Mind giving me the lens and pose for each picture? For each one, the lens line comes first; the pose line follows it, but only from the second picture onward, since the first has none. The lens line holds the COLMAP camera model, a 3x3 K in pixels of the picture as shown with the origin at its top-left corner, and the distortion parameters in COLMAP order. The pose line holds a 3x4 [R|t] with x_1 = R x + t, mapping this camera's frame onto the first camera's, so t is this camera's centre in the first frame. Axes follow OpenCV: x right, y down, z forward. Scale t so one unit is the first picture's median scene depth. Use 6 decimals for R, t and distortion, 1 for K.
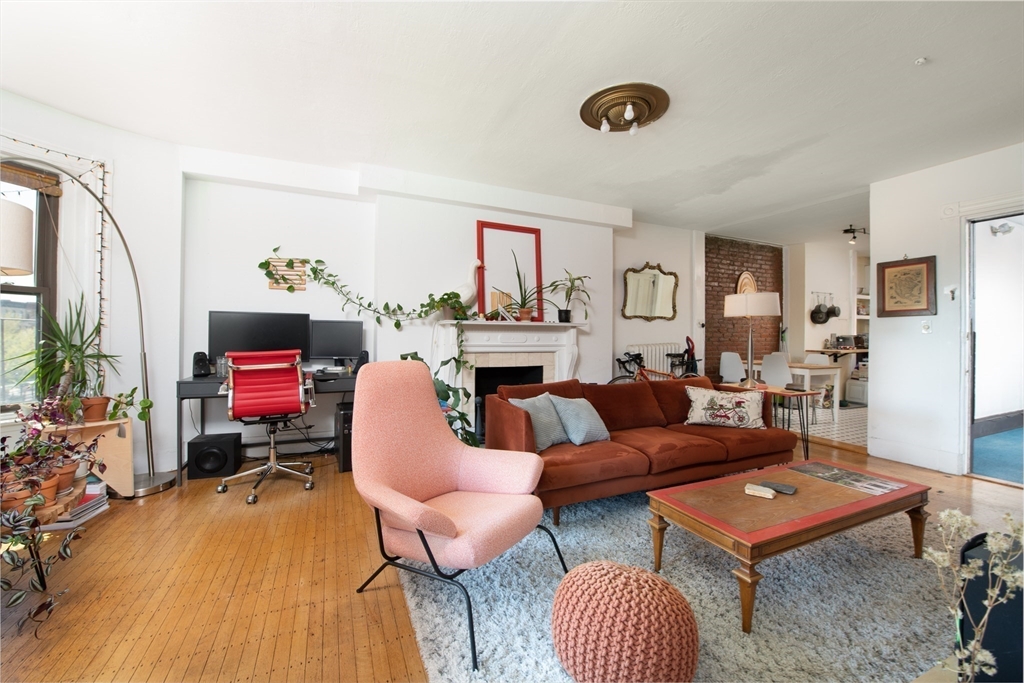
lens RADIAL K [[400.8, 0, 513.6], [0, 400.8, 337.0], [0, 0, 1]] dist [0.000627, 0.000098]
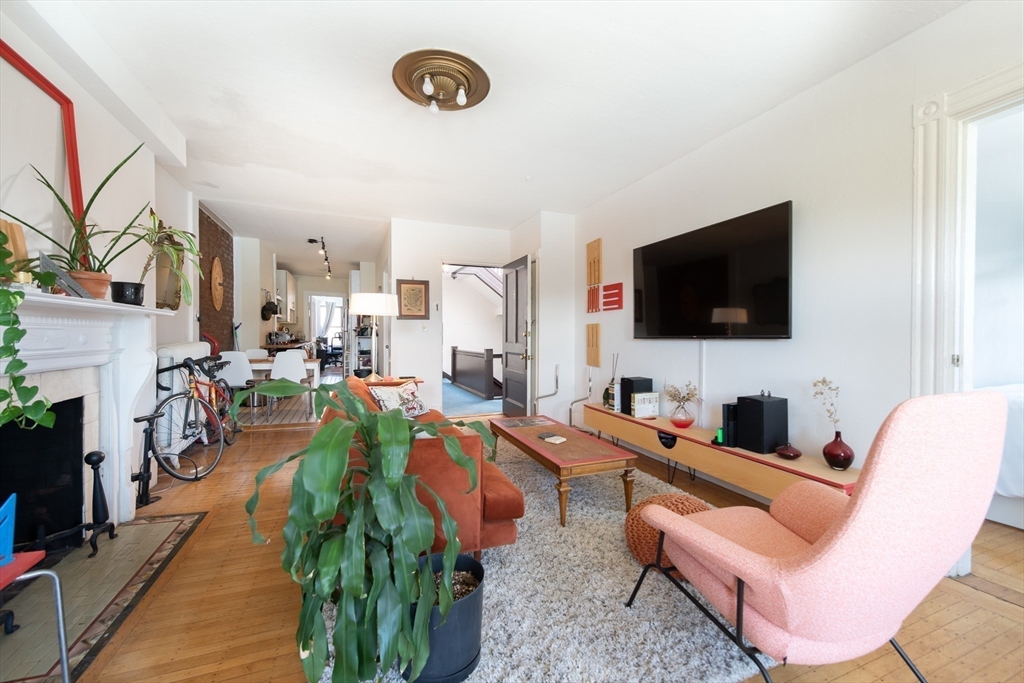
lens RADIAL K [[400.8, 0, 512.4], [0, 400.8, 338.8], [0, 0, 1]] dist [0.000627, 0.000098]
pose [[0.045818, -0.015719, 0.998826, -0.291395], [0.001958, 0.999876, 0.015645, -0.001995], [-0.998948, 0.001239, 0.045843, 0.372343]]
